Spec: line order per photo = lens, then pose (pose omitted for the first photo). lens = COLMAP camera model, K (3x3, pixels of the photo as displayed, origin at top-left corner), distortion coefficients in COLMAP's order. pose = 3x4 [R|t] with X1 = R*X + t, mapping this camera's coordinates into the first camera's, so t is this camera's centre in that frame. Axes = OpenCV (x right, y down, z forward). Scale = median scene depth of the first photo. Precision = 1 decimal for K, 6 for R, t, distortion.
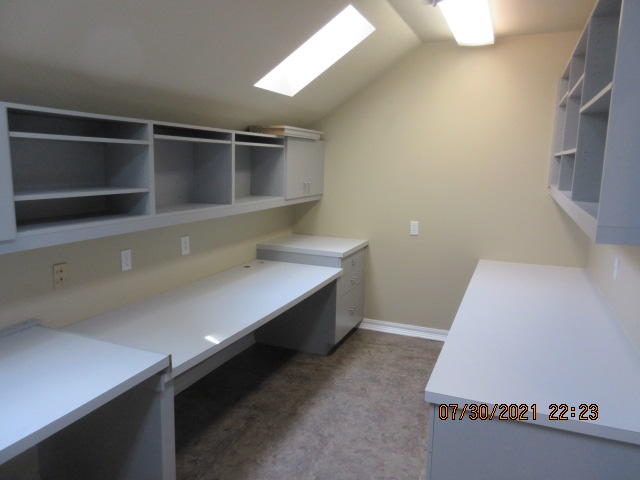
lens RADIAL K [[472.4, 0, 319.3], [0, 472.4, 239.6], [0, 0, 1]] dist [0.000091, 0.009665]
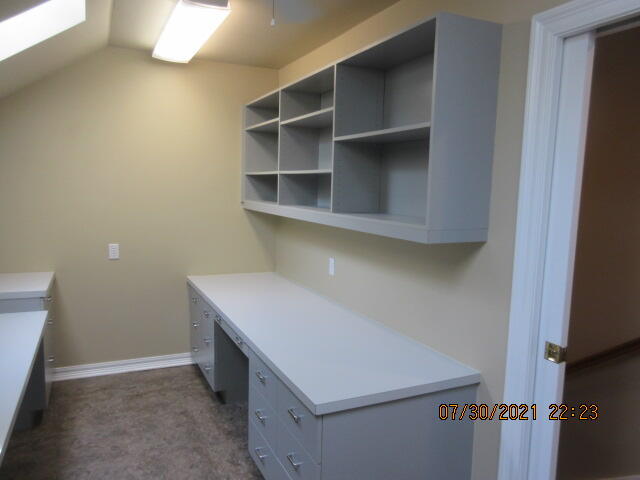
lens RADIAL K [[472.4, 0, 318.2], [0, 472.4, 240.6], [0, 0, 1]] dist [0.000091, 0.009665]
pose [[0.674100, -0.076857, 0.734631, -0.222640], [0.100103, 0.994902, 0.012231, -0.019288], [-0.731826, 0.065294, 0.678357, 0.130685]]
